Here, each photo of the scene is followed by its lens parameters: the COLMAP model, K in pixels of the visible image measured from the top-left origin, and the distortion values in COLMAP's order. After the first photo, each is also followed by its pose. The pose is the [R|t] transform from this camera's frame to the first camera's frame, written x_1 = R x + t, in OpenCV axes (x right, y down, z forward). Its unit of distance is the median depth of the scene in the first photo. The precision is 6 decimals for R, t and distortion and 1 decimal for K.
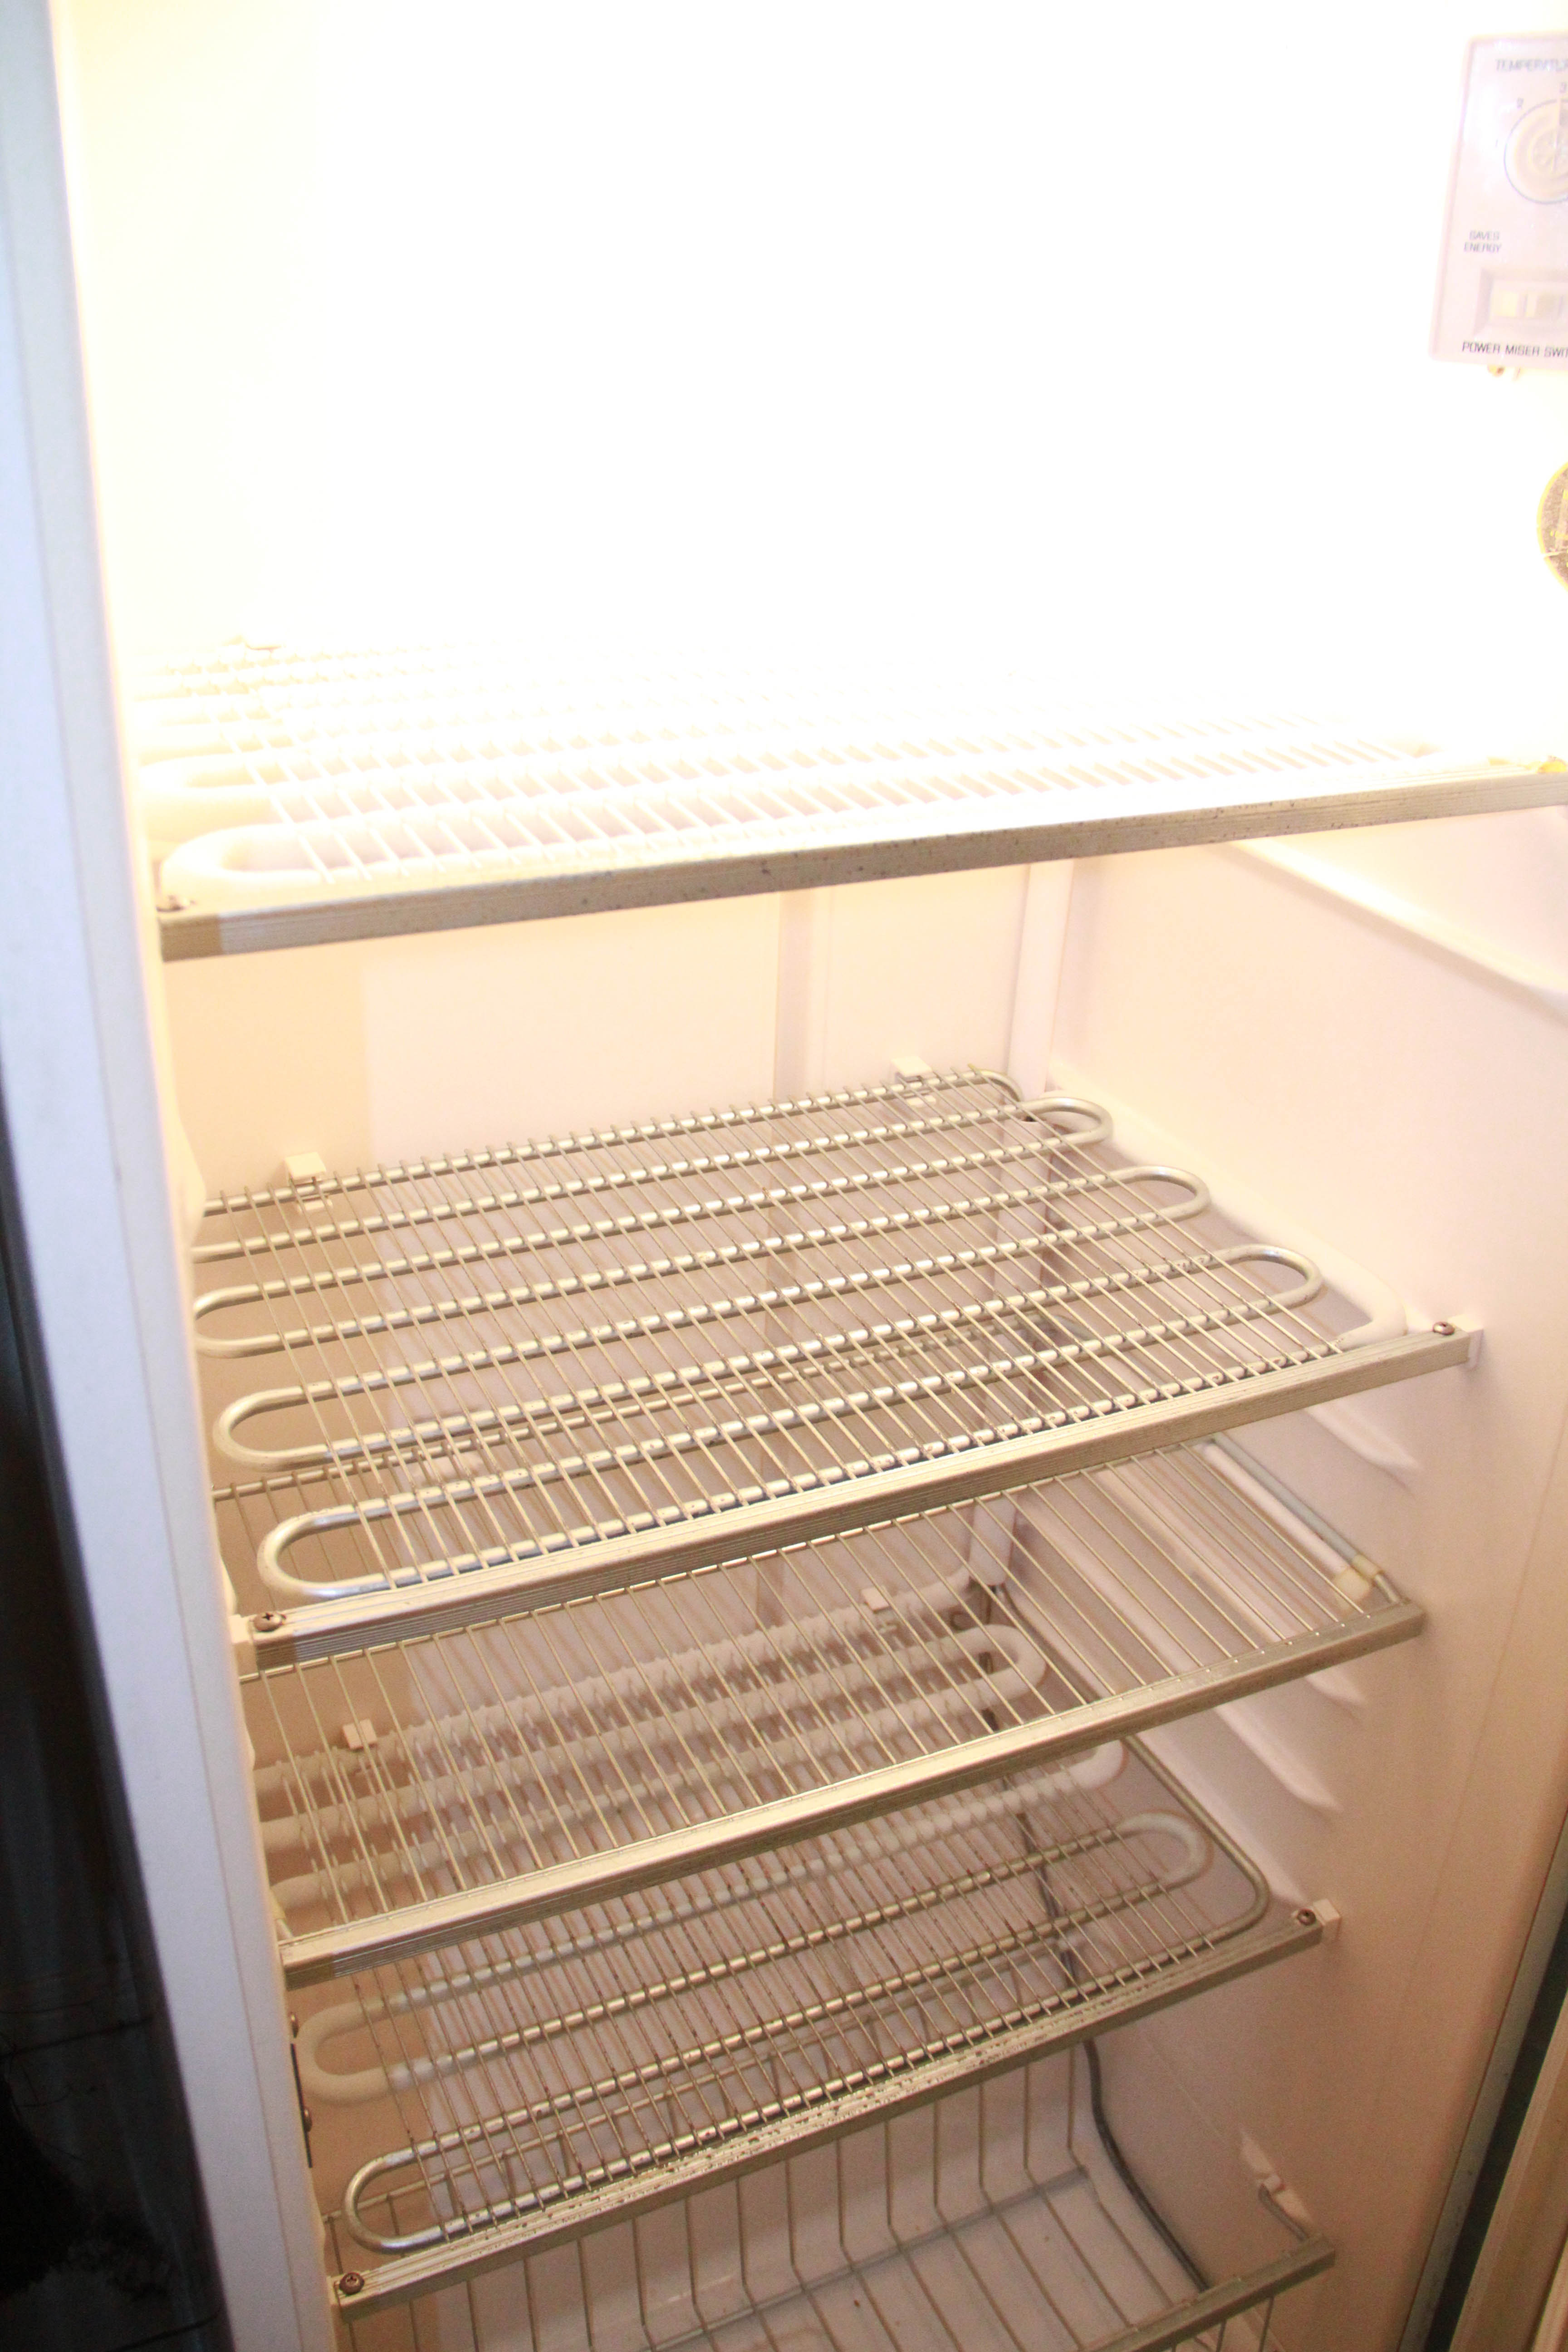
lens RADIAL K [[2014.6, 0, 767.1], [0, 2014.6, 1164.0], [0, 0, 1]] dist [-0.167001, 0.104373]
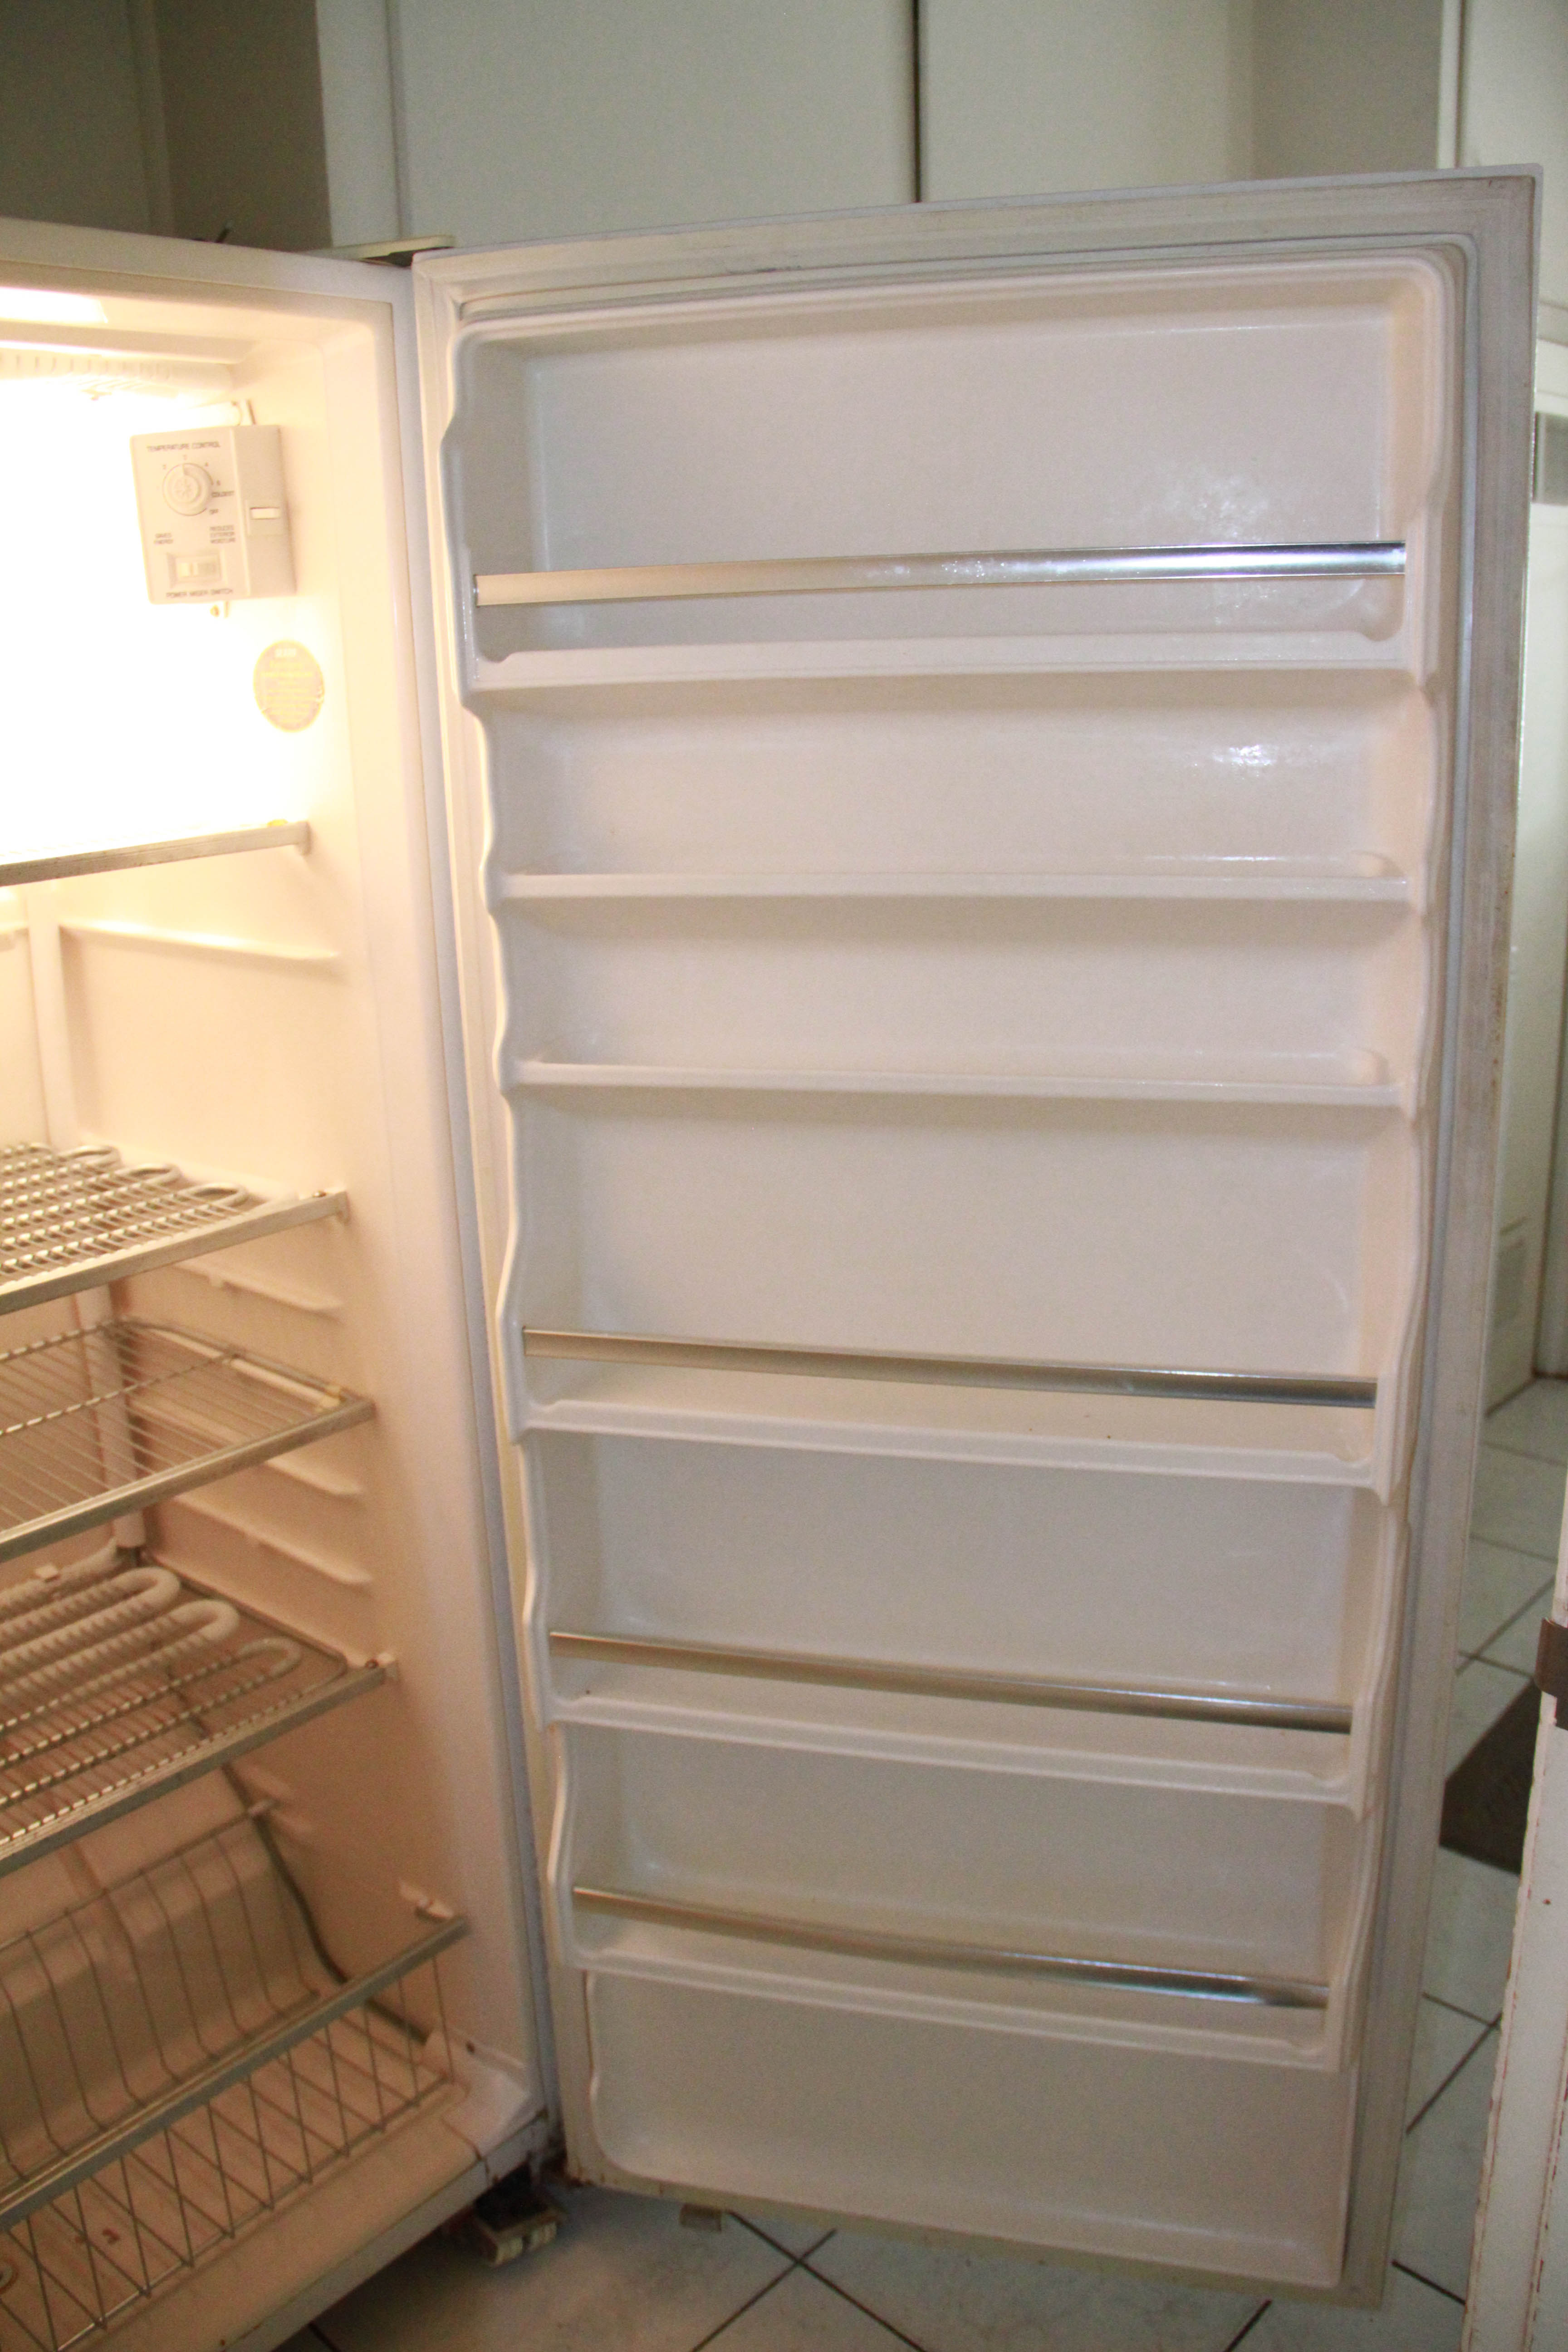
lens RADIAL K [[2014.6, 0, 785.3], [0, 2014.6, 1183.8], [0, 0, 1]] dist [-0.167001, 0.104373]
pose [[0.911928, -0.171269, 0.372899, 0.081787], [0.231753, 0.964892, -0.123590, 0.326235], [-0.338640, 0.199126, 0.919604, -0.535006]]
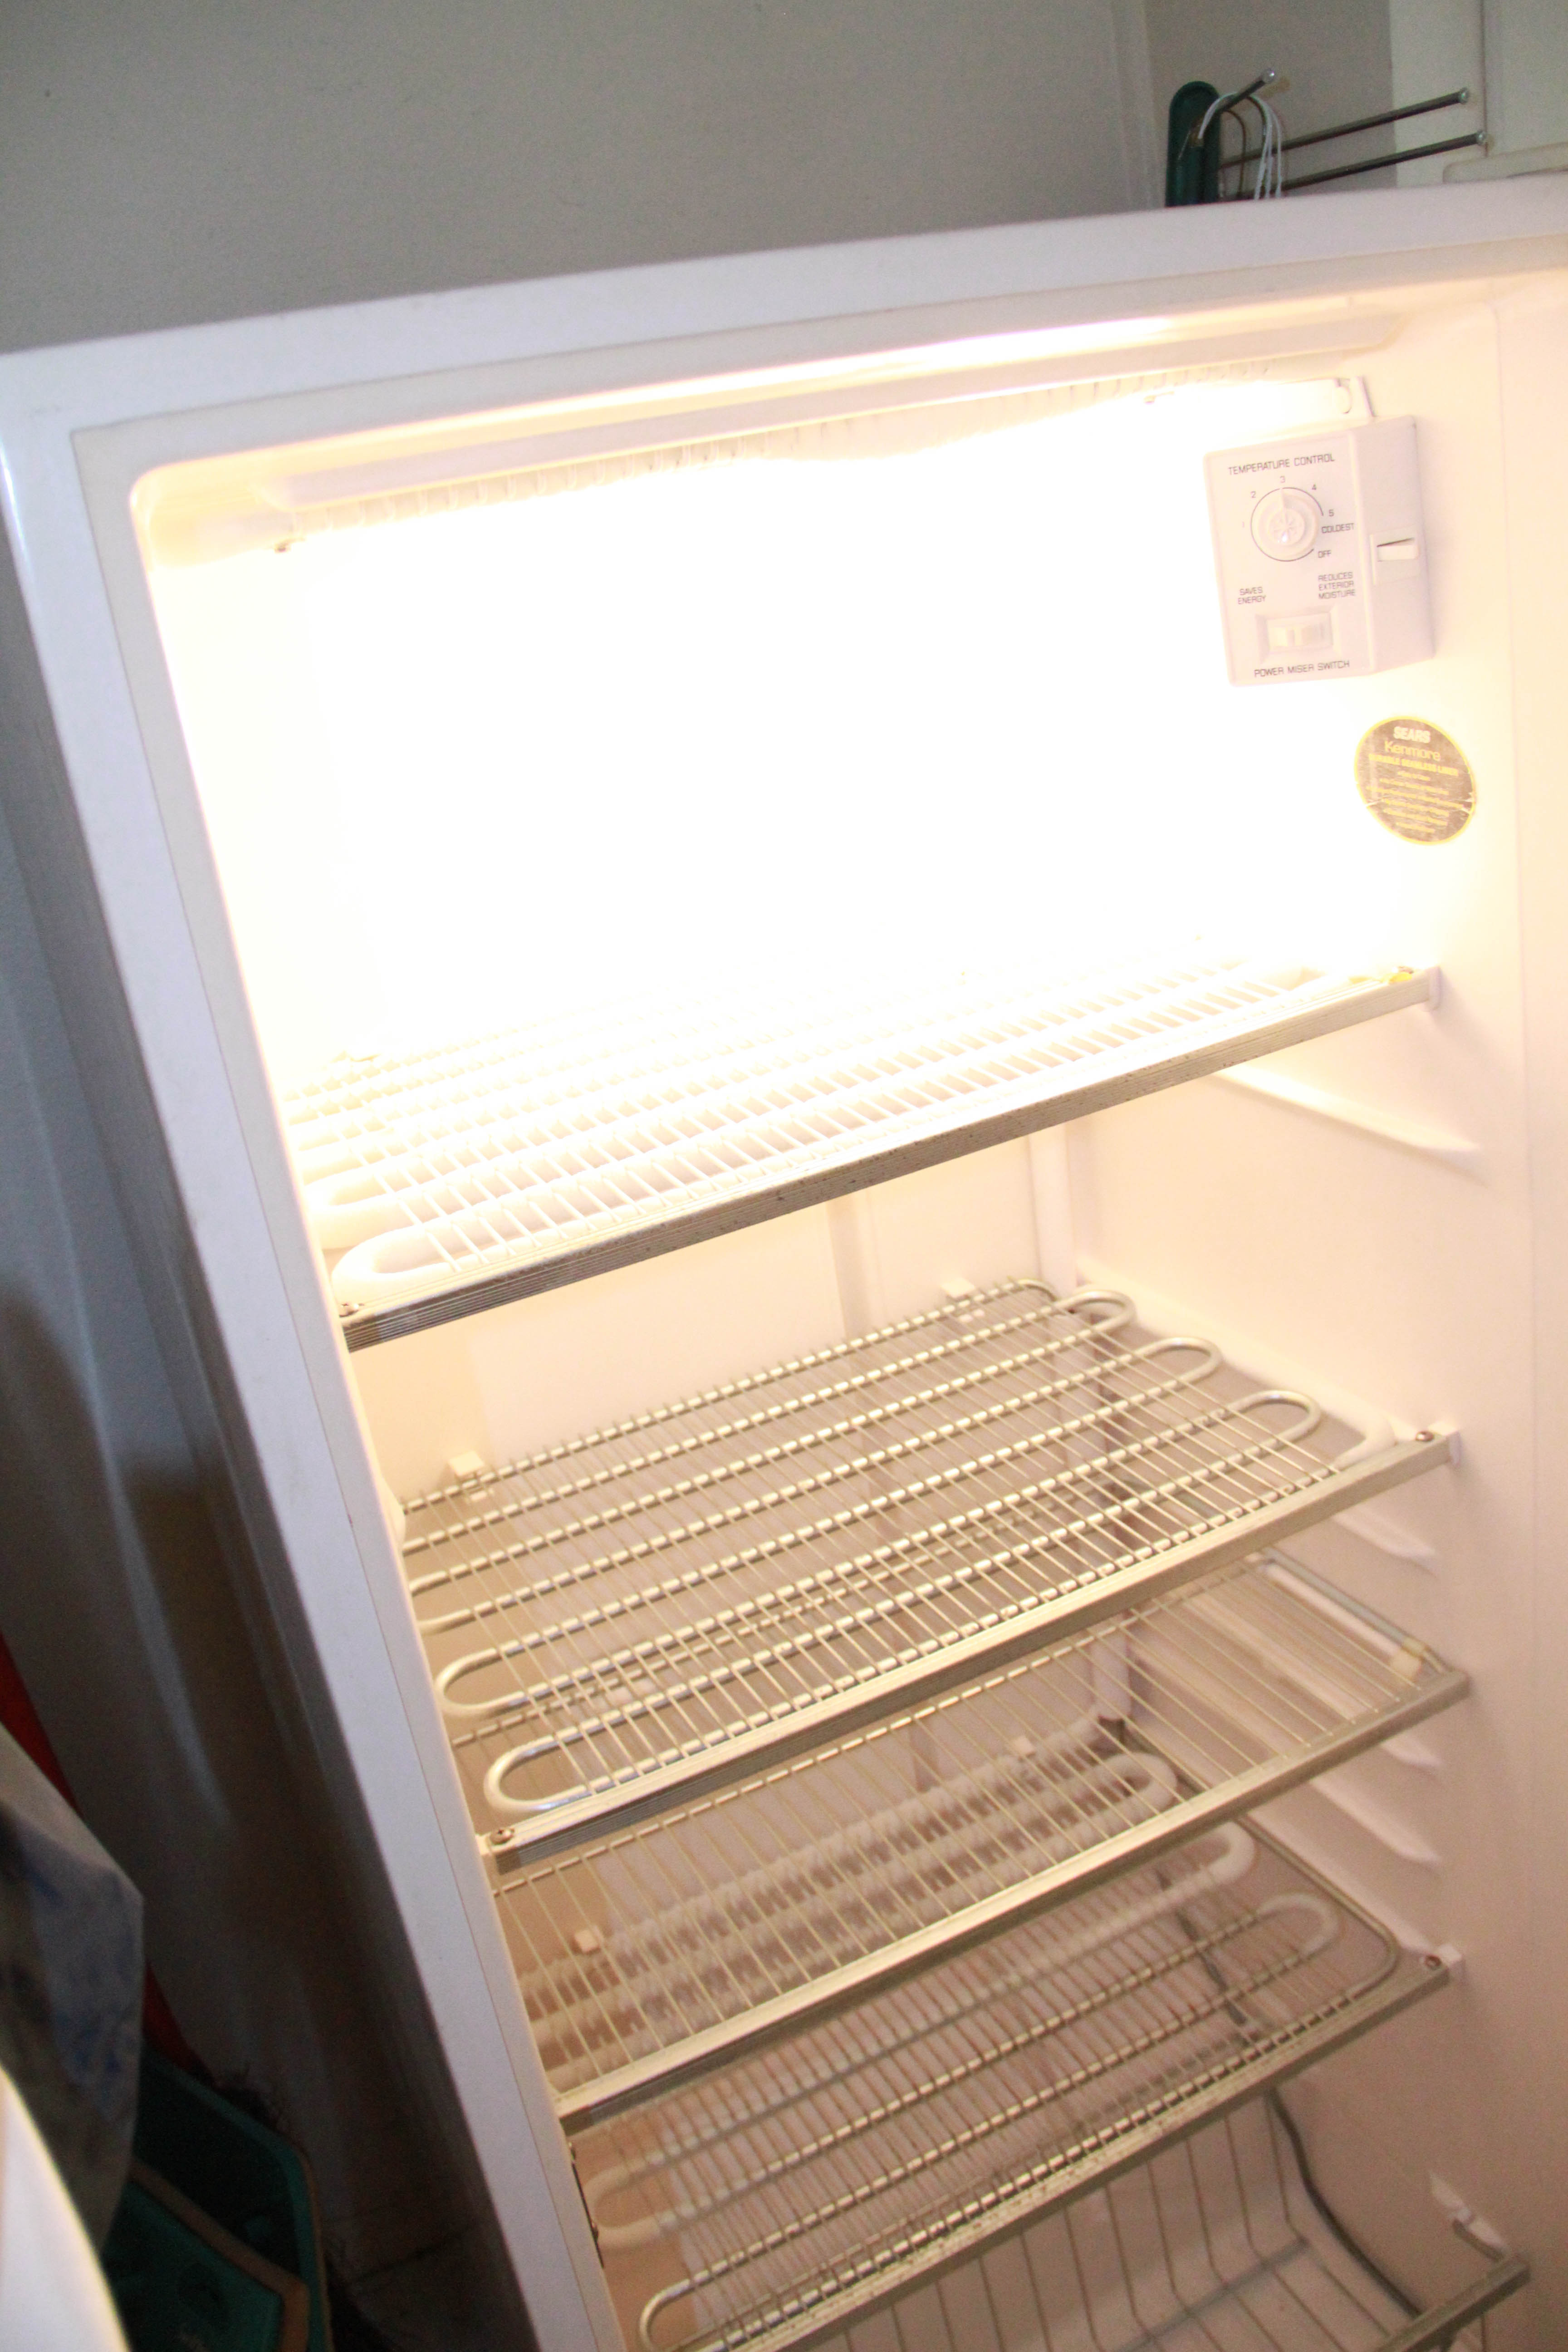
lens RADIAL K [[2014.6, 0, 790.9], [0, 2014.6, 1170.2], [0, 0, 1]] dist [-0.167001, 0.104373]
pose [[0.983365, -0.177459, -0.038758, 0.038552], [0.173092, 0.980190, -0.096261, -0.023018], [0.055072, 0.087951, 0.994601, -0.199212]]
